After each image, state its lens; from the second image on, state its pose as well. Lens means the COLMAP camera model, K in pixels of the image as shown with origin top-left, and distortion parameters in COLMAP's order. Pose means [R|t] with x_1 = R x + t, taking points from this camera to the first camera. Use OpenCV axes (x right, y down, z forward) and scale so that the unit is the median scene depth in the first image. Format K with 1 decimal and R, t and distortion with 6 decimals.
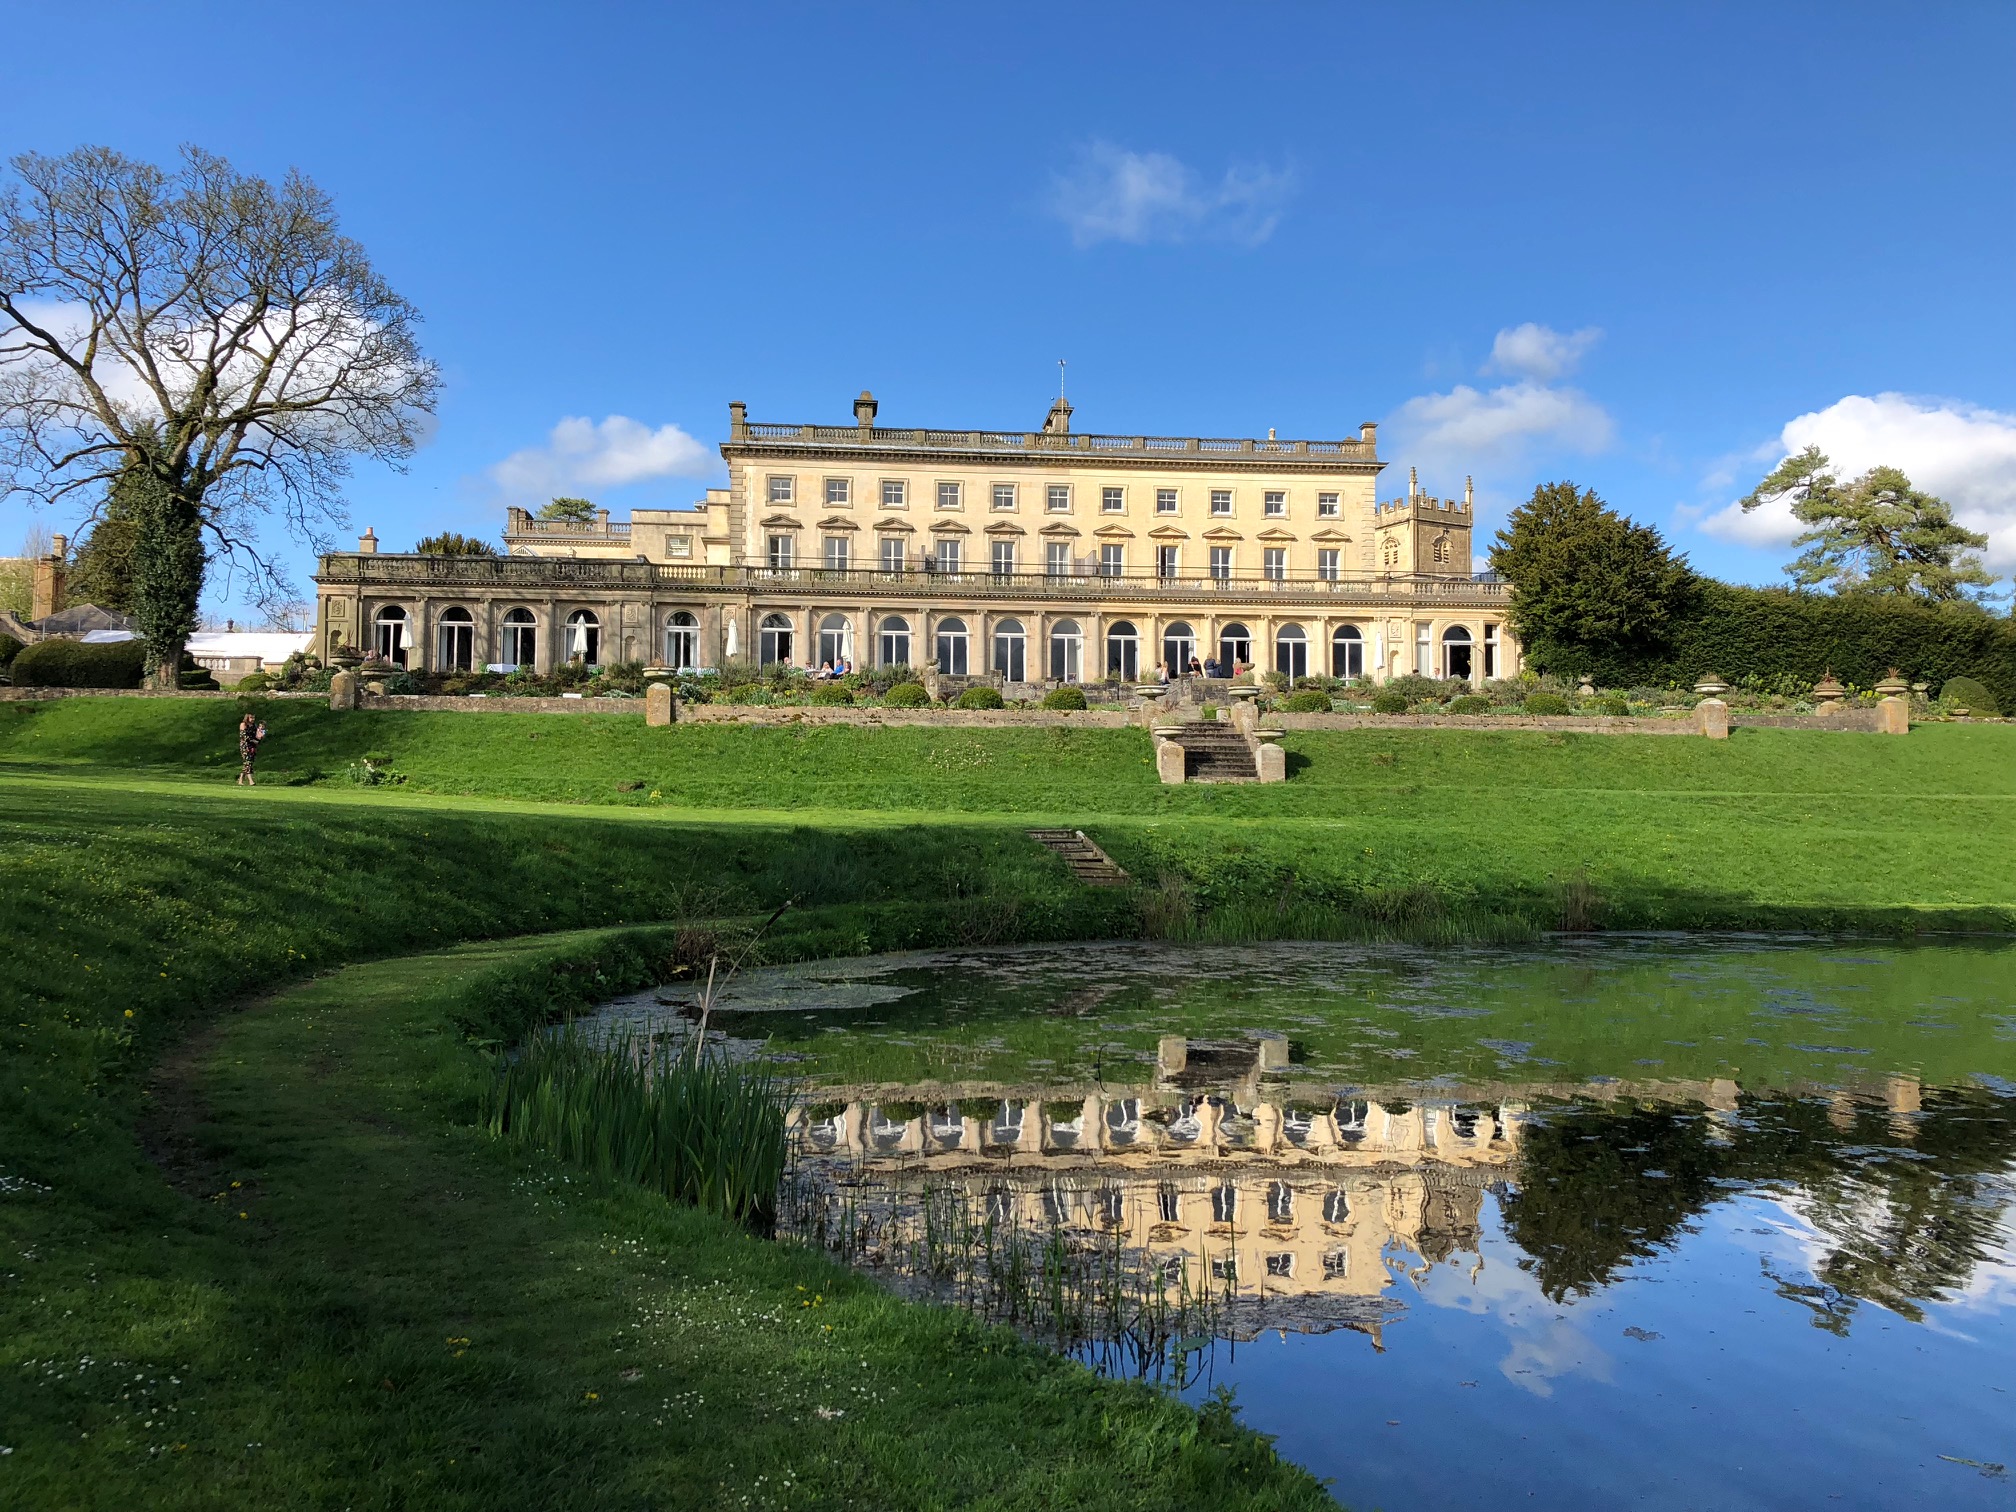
lens RADIAL K [[1689.3, 0, 990.4], [0, 1689.3, 725.1], [0, 0, 1]] dist [0.144438, -0.310361]
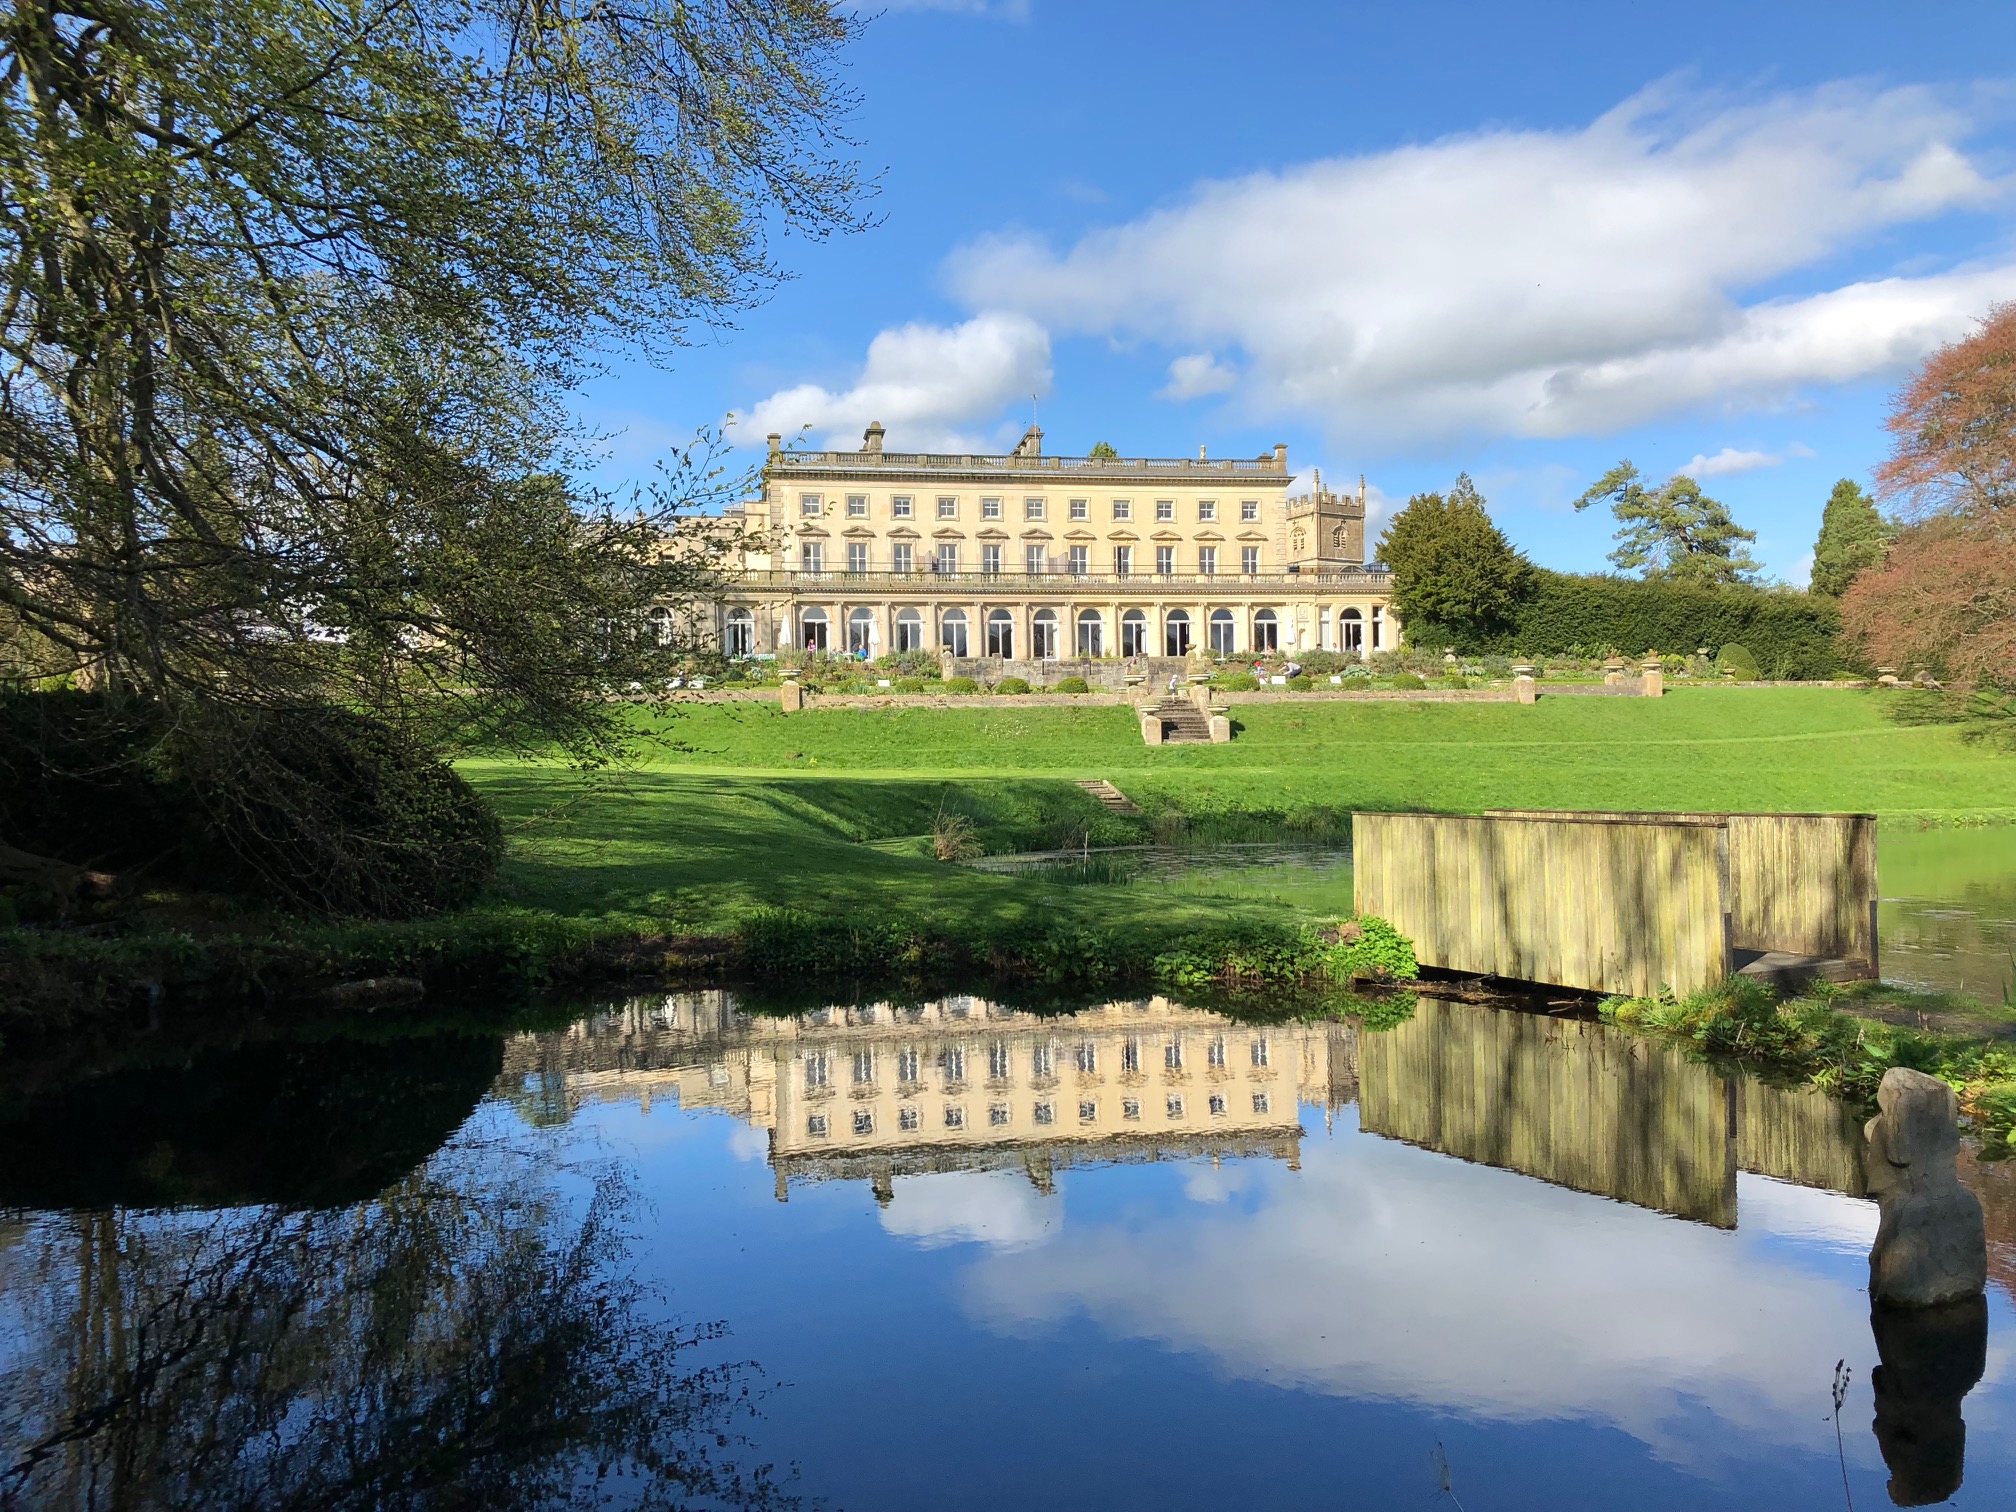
lens RADIAL K [[1627.5, 0, 1008.0], [0, 1627.5, 756.0], [0, 0, 1]] dist [0.136602, -0.376110]
pose [[0.998298, -0.020171, 0.054726, -0.050846], [0.017287, 0.998462, 0.052681, -0.017274], [-0.055704, -0.051645, 0.997111, -0.210191]]
